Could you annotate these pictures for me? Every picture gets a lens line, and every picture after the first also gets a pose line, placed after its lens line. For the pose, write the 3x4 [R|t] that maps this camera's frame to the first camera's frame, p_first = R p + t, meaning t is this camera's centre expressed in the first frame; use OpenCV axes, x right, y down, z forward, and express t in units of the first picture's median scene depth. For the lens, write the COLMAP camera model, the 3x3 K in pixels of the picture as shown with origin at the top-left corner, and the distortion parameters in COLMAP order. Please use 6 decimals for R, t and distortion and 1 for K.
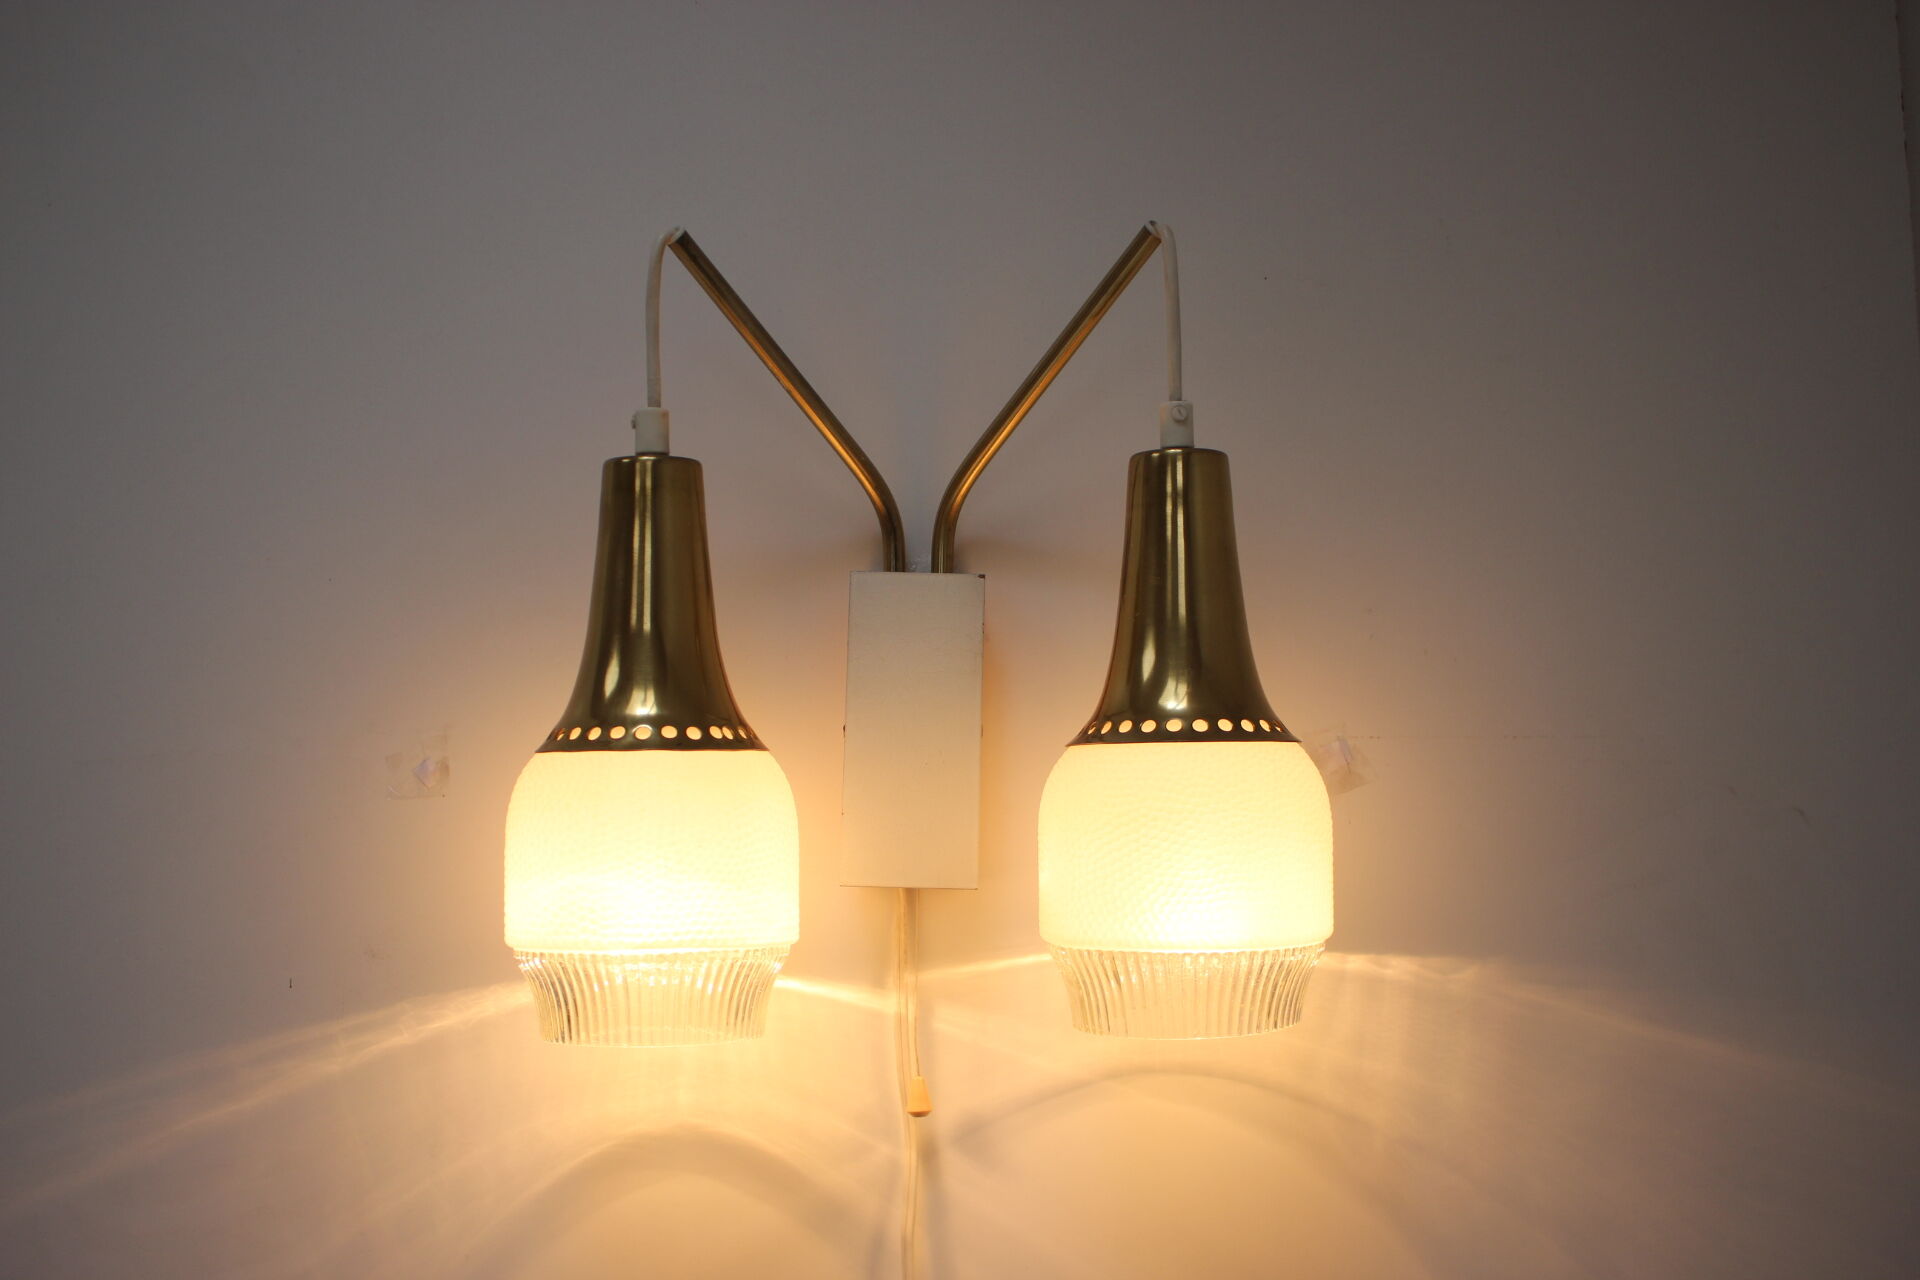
lens RADIAL K [[2204.7, 0, 971.1], [0, 2204.7, 631.6], [0, 0, 1]] dist [-0.090494, 0.000000]
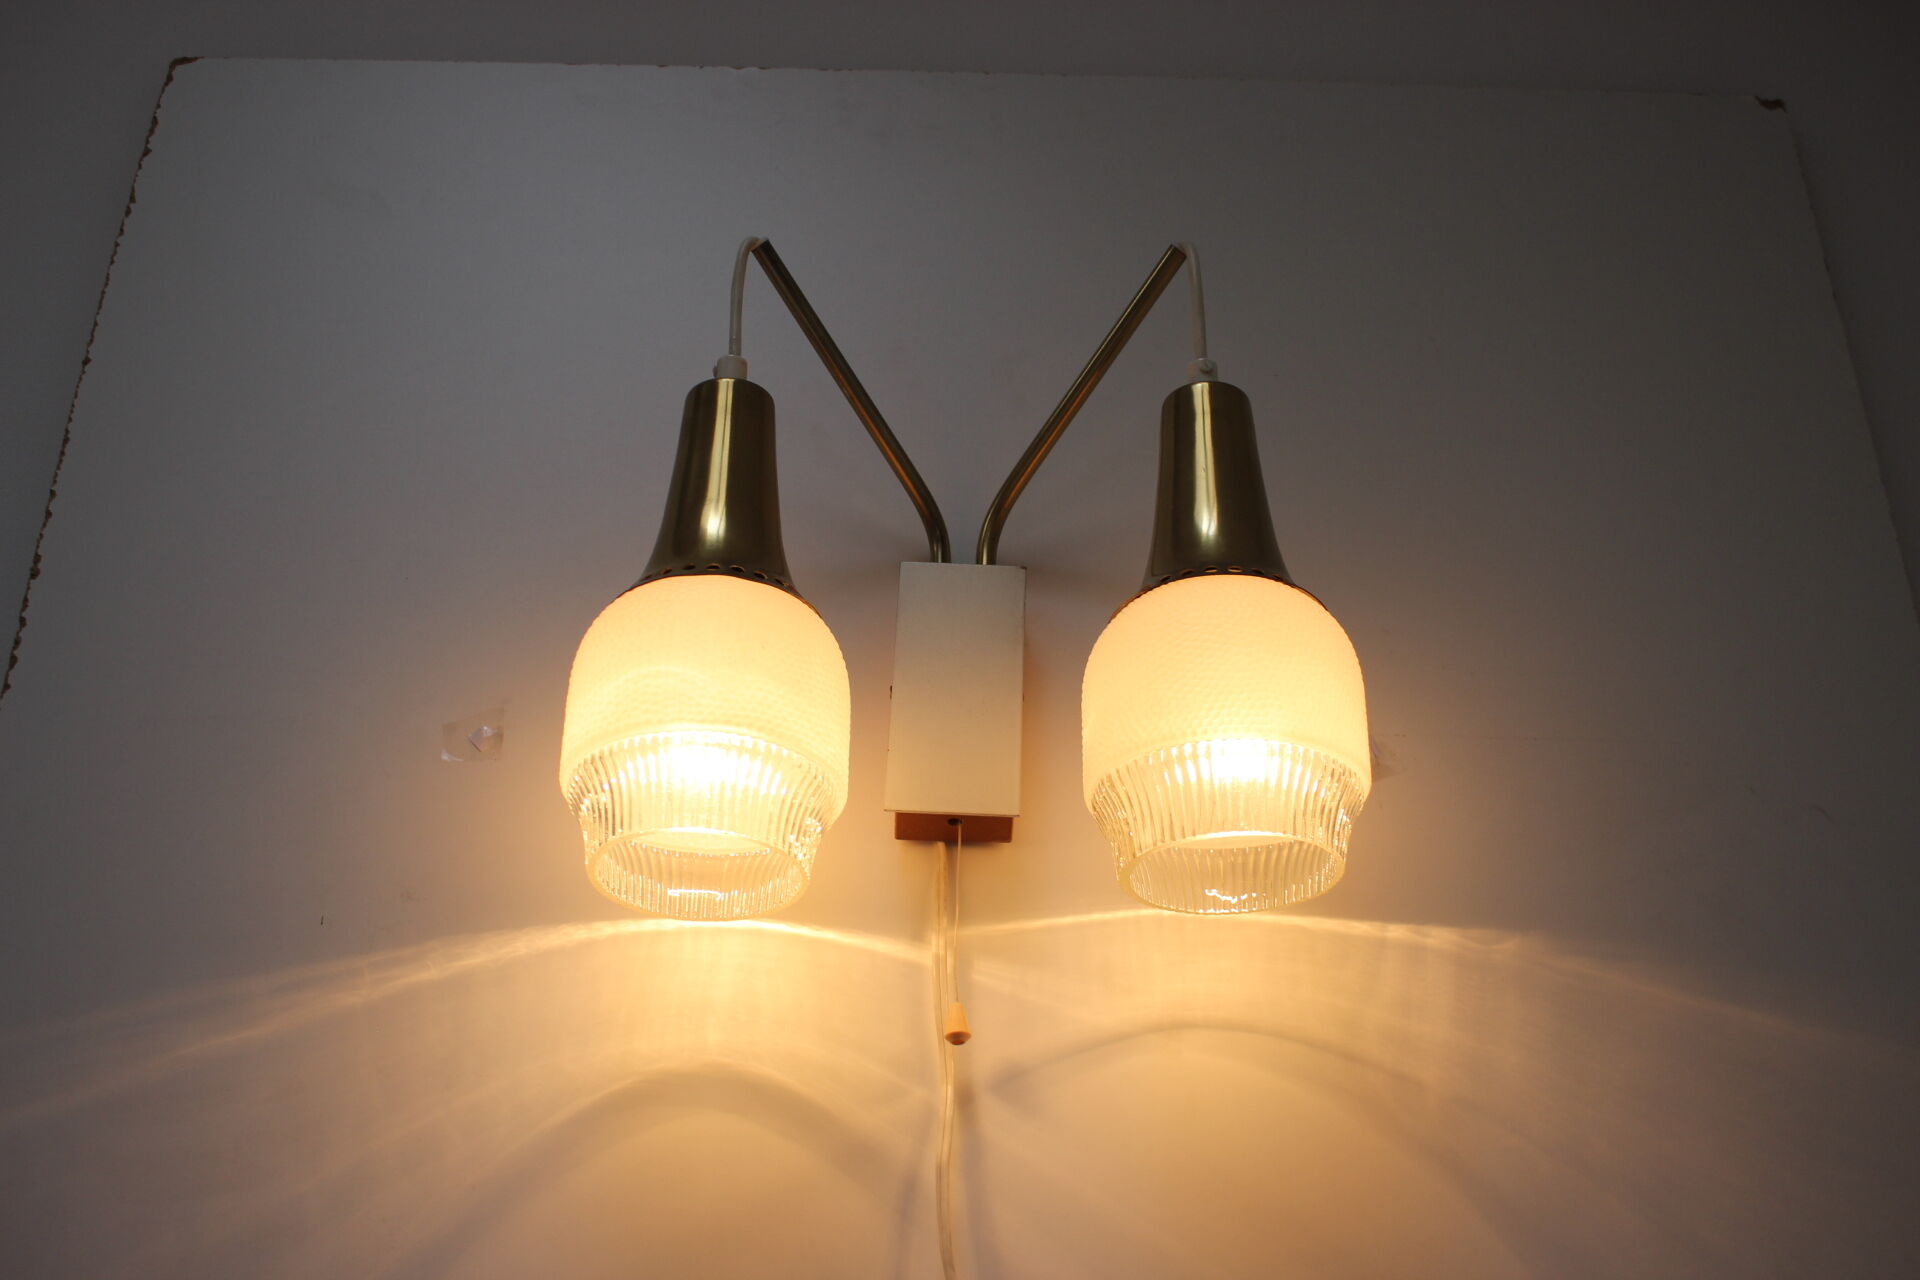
lens RADIAL K [[2309.9, 0, 961.4], [0, 2309.9, 646.1], [0, 0, 1]] dist [-0.088771, 0.000000]
pose [[0.999821, 0.018813, 0.001860, -0.026488], [-0.016249, 0.905487, -0.424063, 0.486893], [-0.009662, 0.423957, 0.905631, 0.003295]]
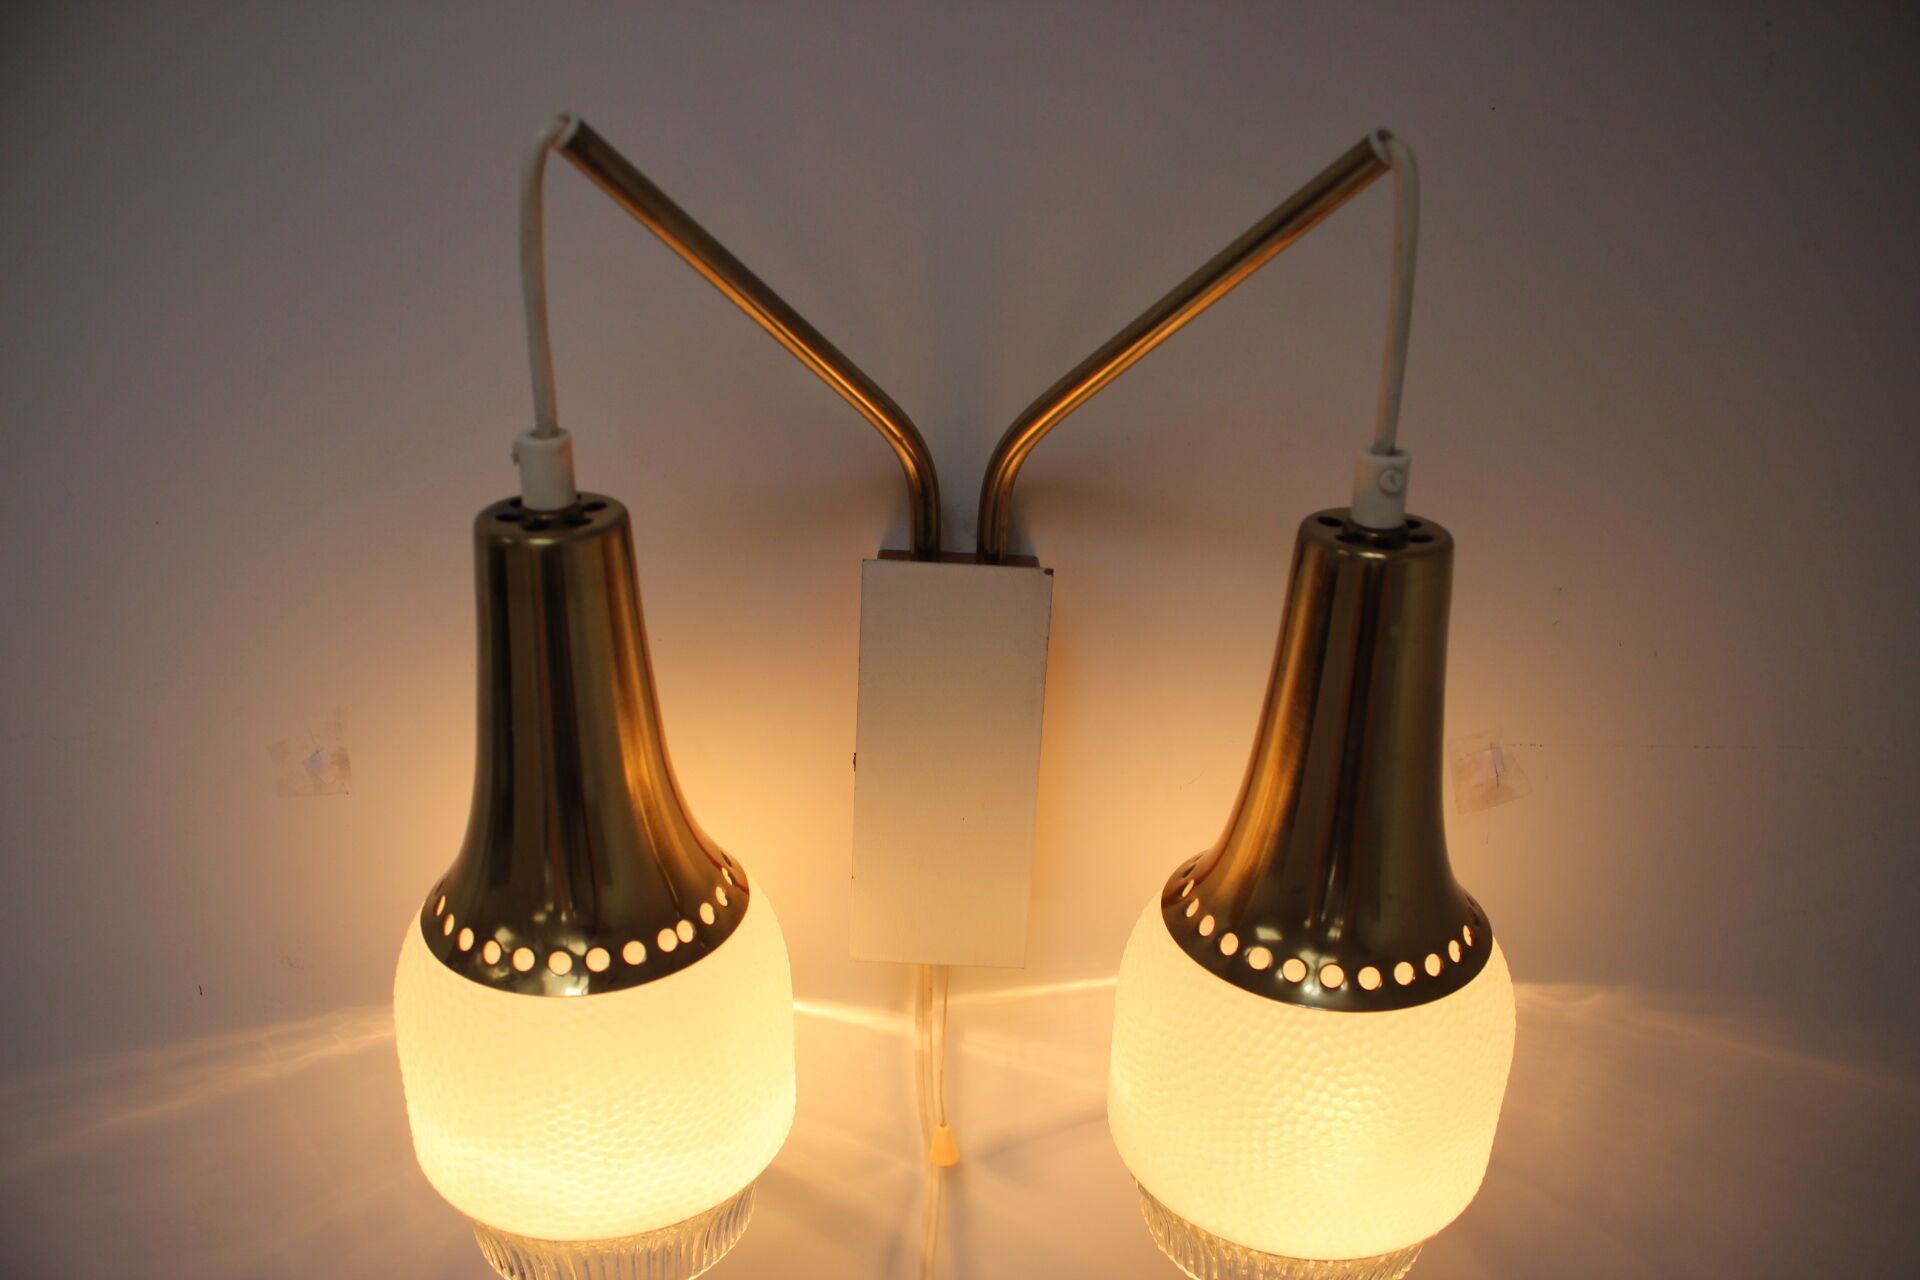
lens RADIAL K [[1577.6, 0, 965.2], [0, 1577.6, 638.8], [0, 0, 1]] dist [-0.122020, 0.035339]
pose [[0.999527, 0.028555, 0.011457, -0.027505], [-0.030639, 0.889781, 0.455357, -0.237368], [0.002808, -0.455493, 0.890235, 0.541034]]
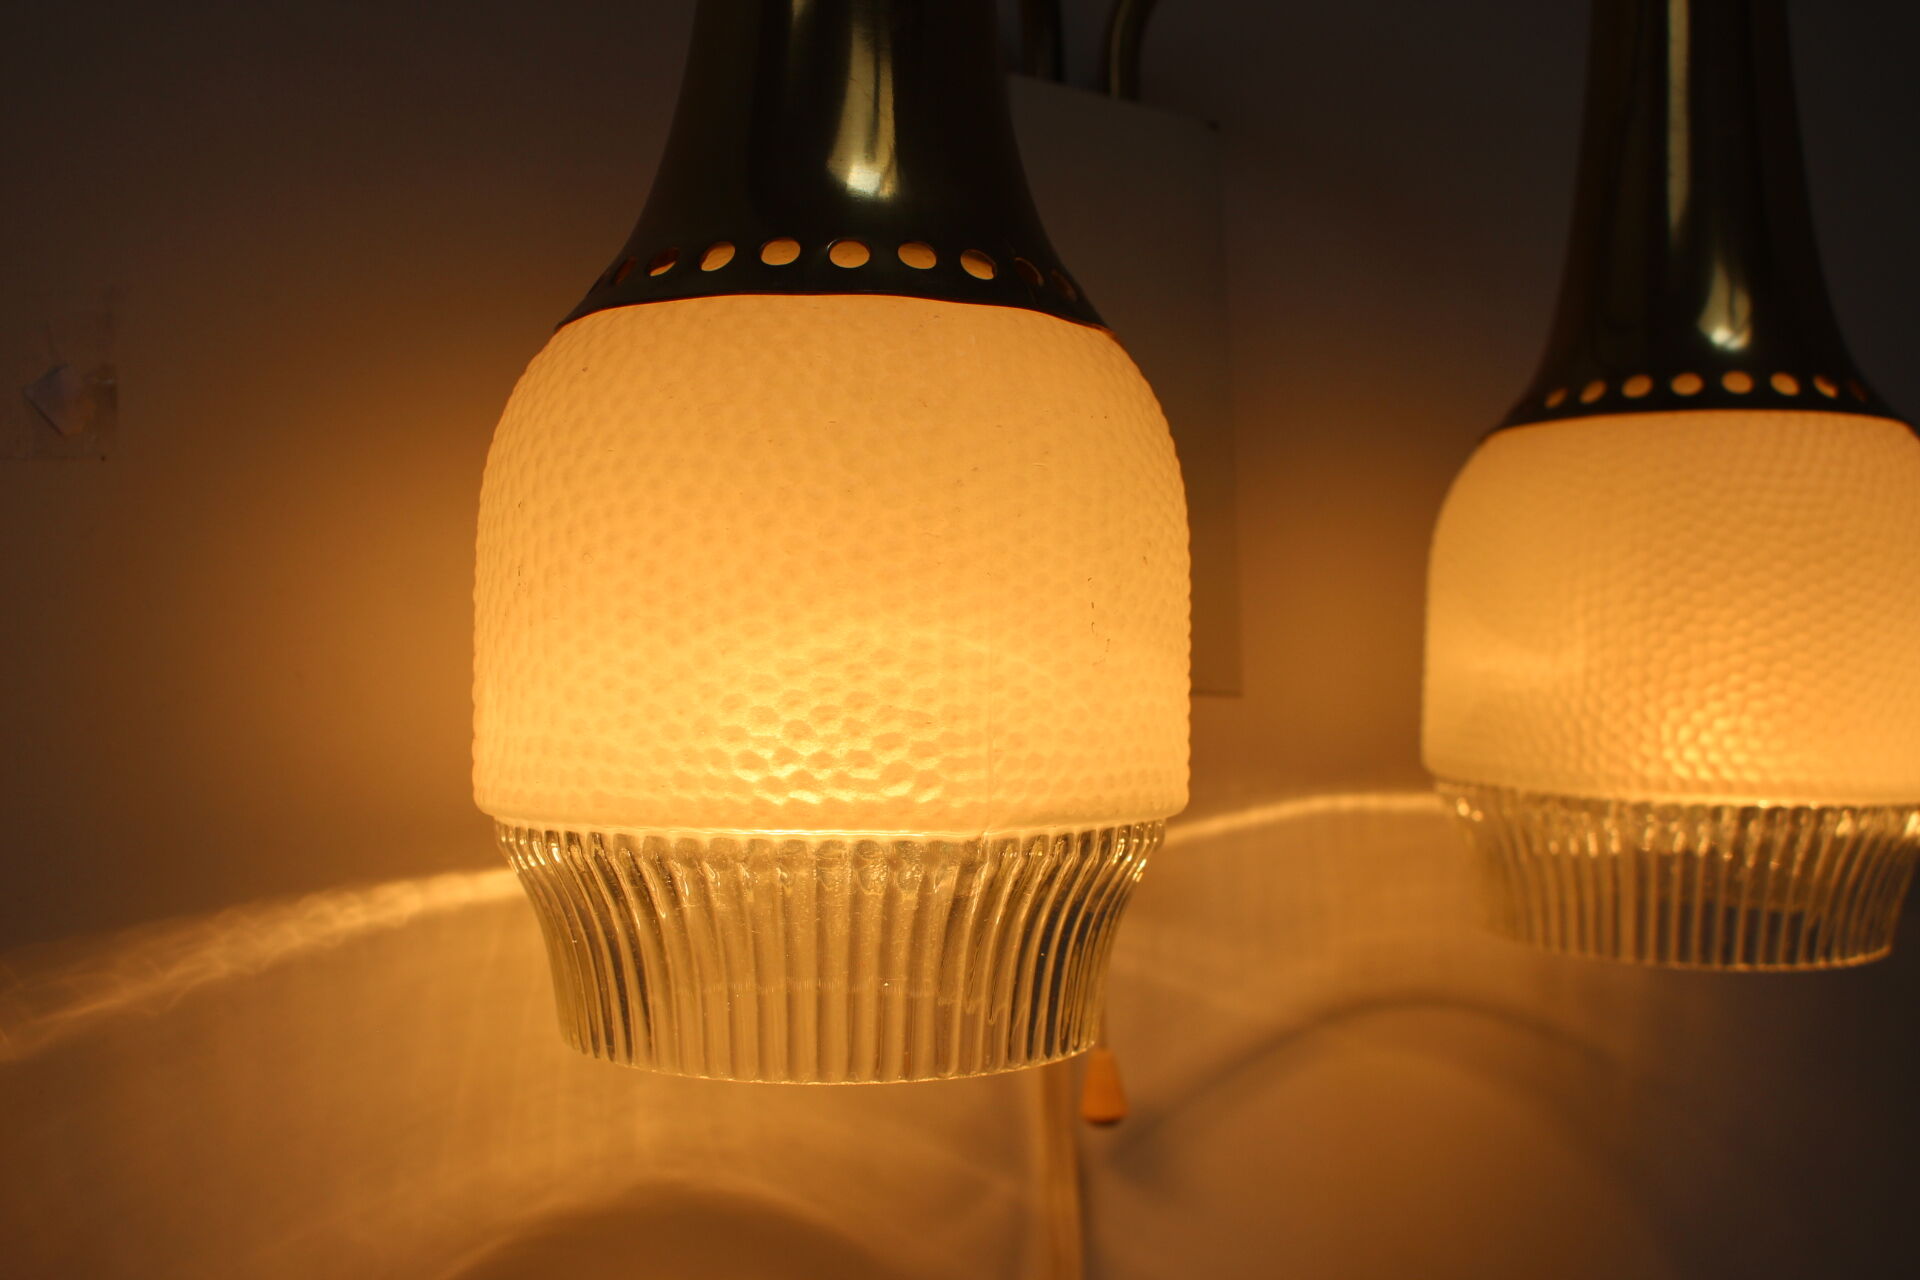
lens RADIAL K [[1874.2, 0, 947.2], [0, 1874.2, 642.5], [0, 0, 1]] dist [-0.102565, 0.000000]
pose [[0.867061, 0.029724, 0.497315, -0.277917], [-0.059211, 0.997292, 0.043626, 0.086656], [-0.494672, -0.067273, 0.866472, 0.629200]]
